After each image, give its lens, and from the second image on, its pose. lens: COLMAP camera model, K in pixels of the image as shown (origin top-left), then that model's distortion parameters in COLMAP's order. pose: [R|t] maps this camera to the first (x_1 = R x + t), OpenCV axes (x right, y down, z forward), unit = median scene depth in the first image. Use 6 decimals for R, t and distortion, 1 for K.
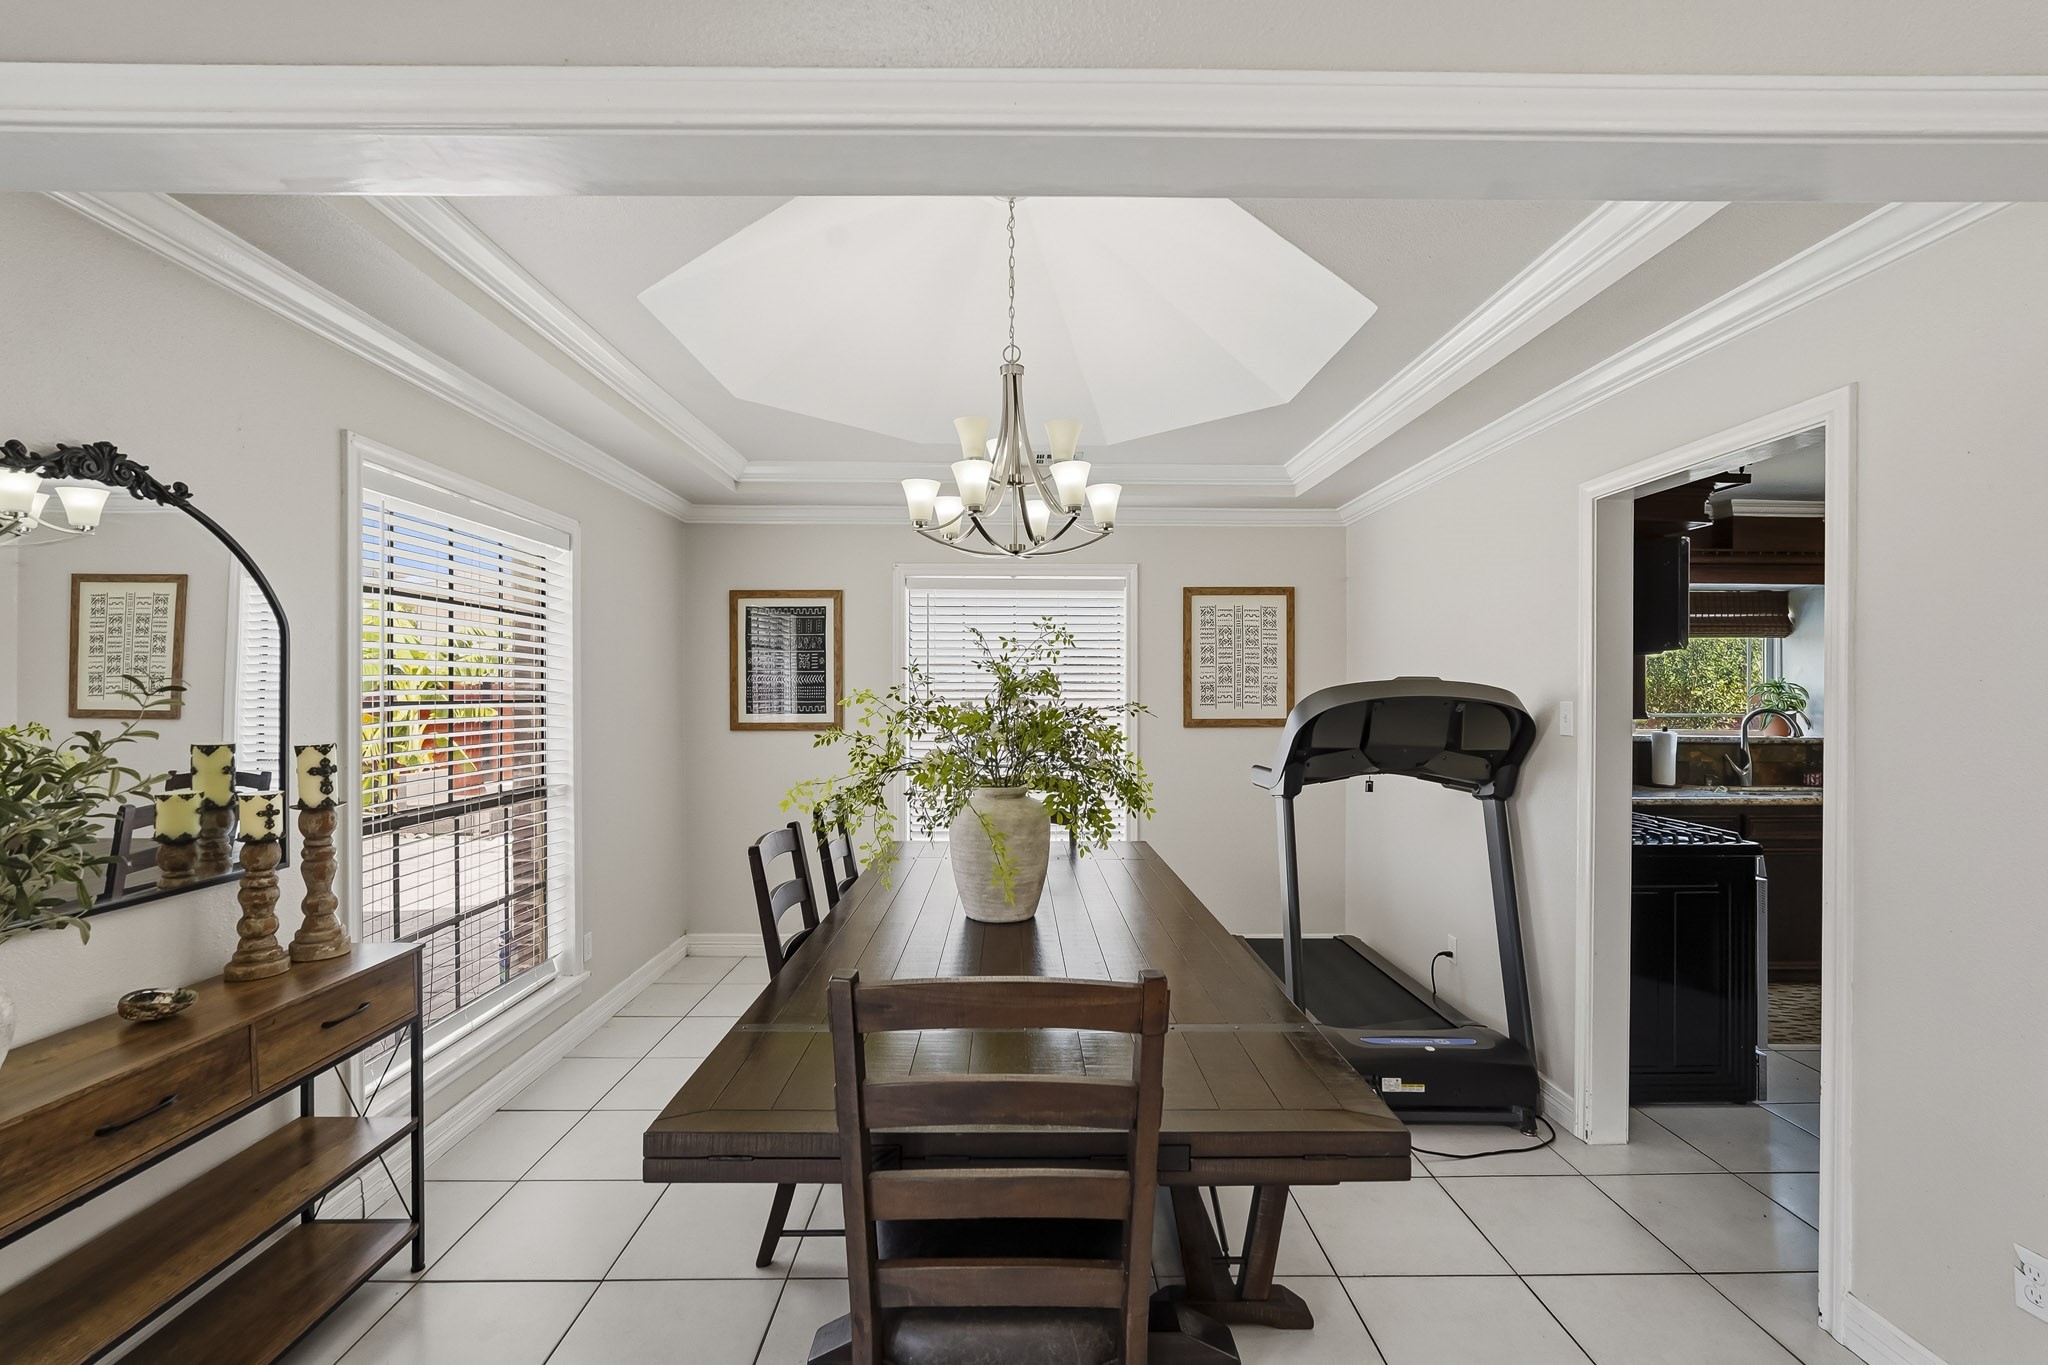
lens RADIAL K [[908.2, 0, 1022.6], [0, 908.2, 691.1], [0, 0, 1]] dist [-0.022914, 0.008632]
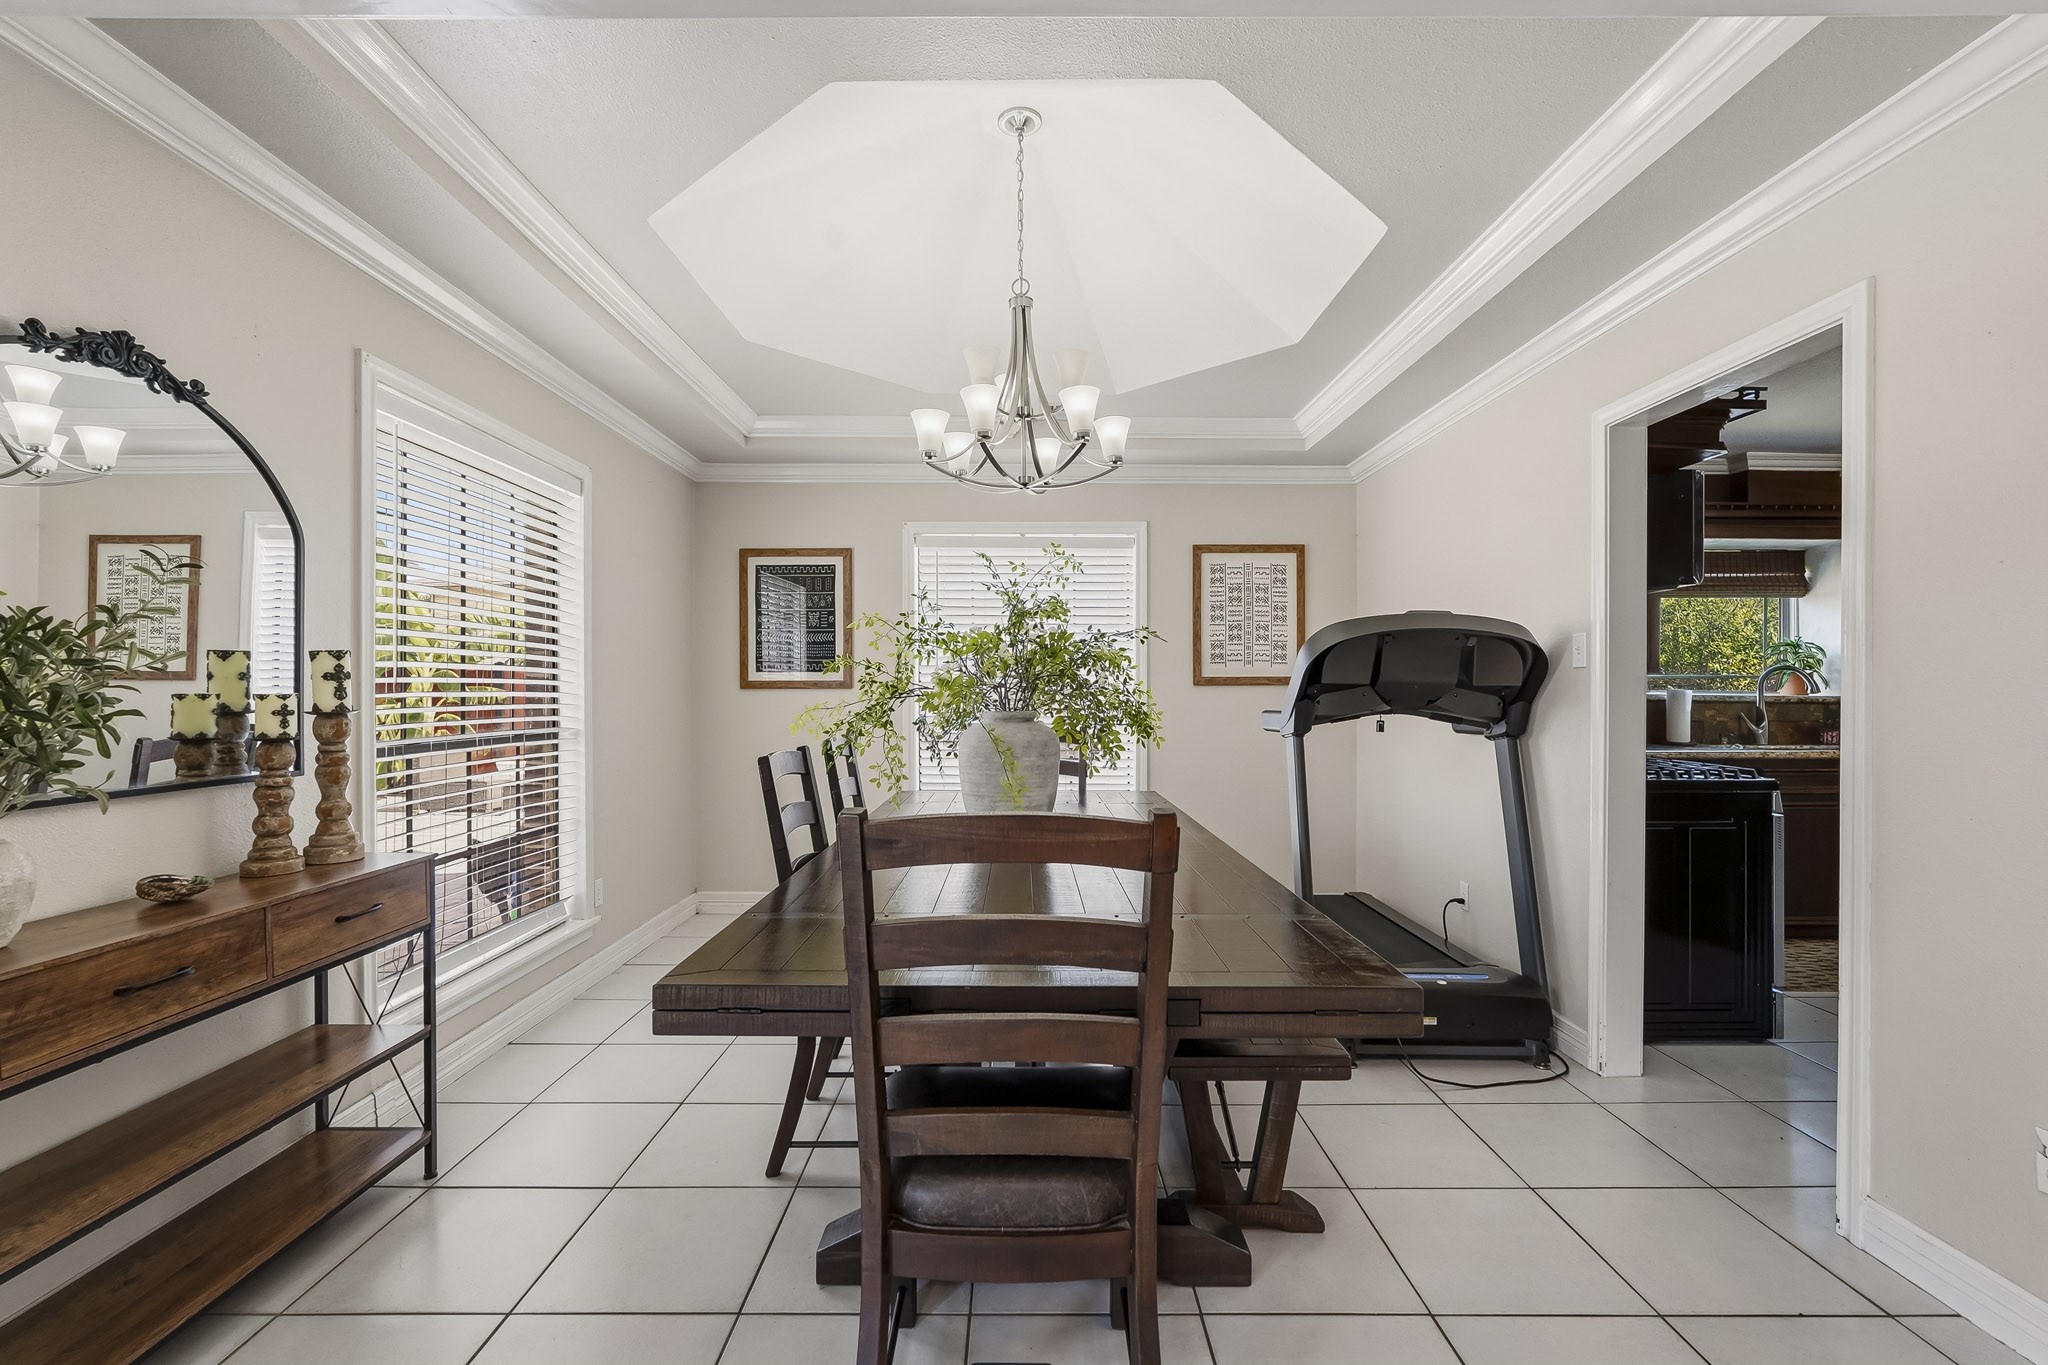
lens RADIAL K [[909.3, 0, 1022.2], [0, 909.3, 690.4], [0, 0, 1]] dist [-0.023909, 0.009691]
pose [[0.999942, -0.000653, -0.010718, 0.000270], [0.000657, 1.000000, 0.000368, 0.078790], [0.010718, -0.000375, 0.999942, -0.000490]]
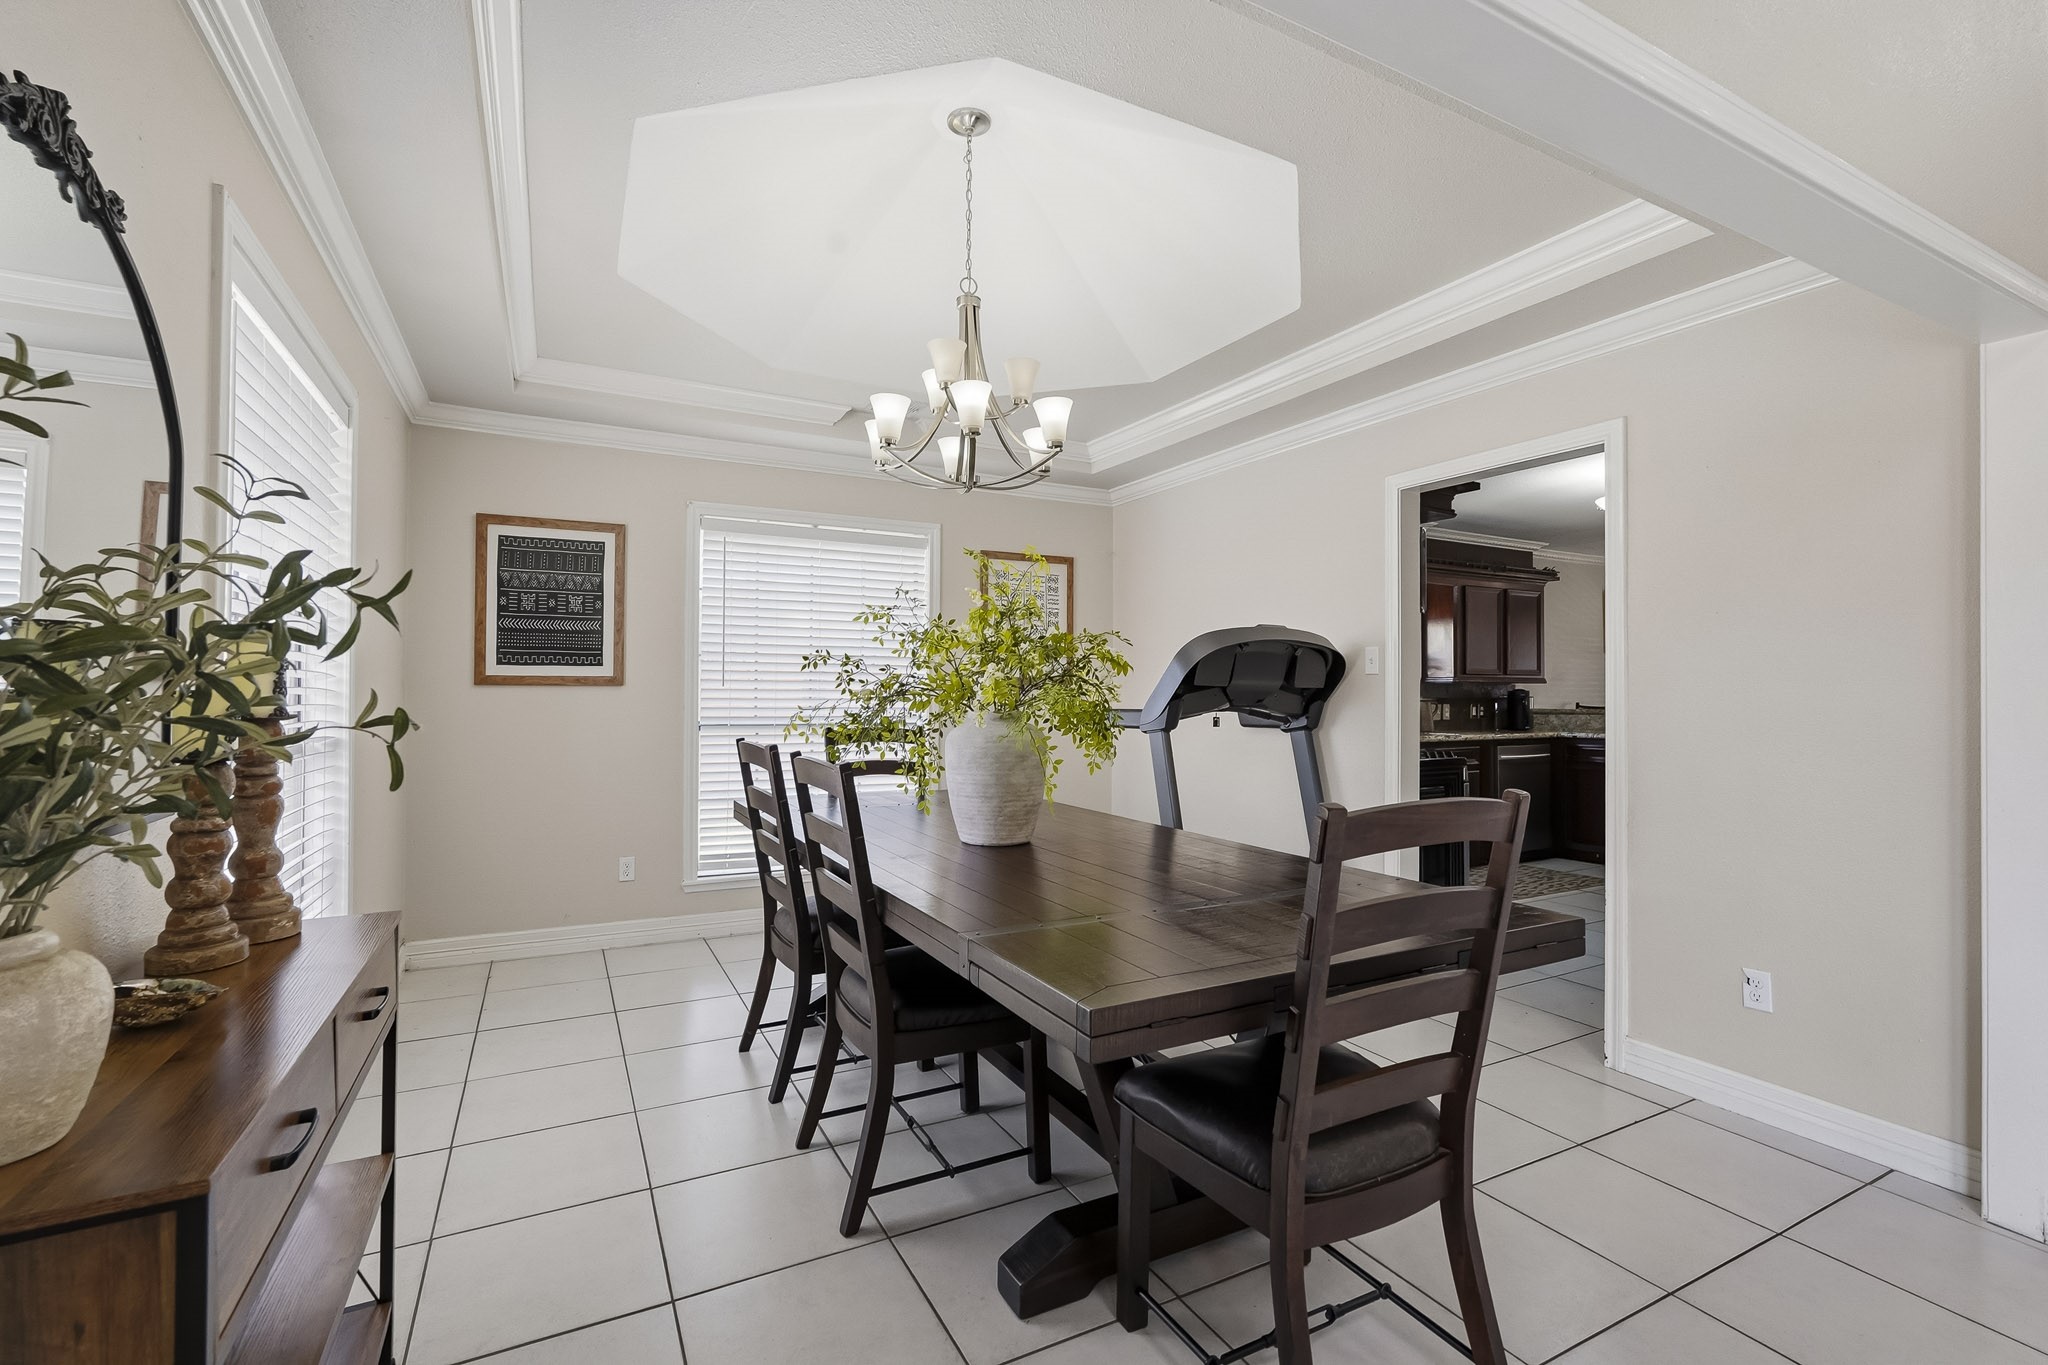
lens RADIAL K [[906.9, 0, 1023.8], [0, 906.9, 673.2], [0, 0, 1]] dist [-0.023449, 0.008670]
pose [[0.889953, 0.012735, 0.455875, -0.439458], [-0.004780, 0.999816, -0.018598, 0.079375], [-0.456028, 0.014372, 0.889850, 0.098304]]
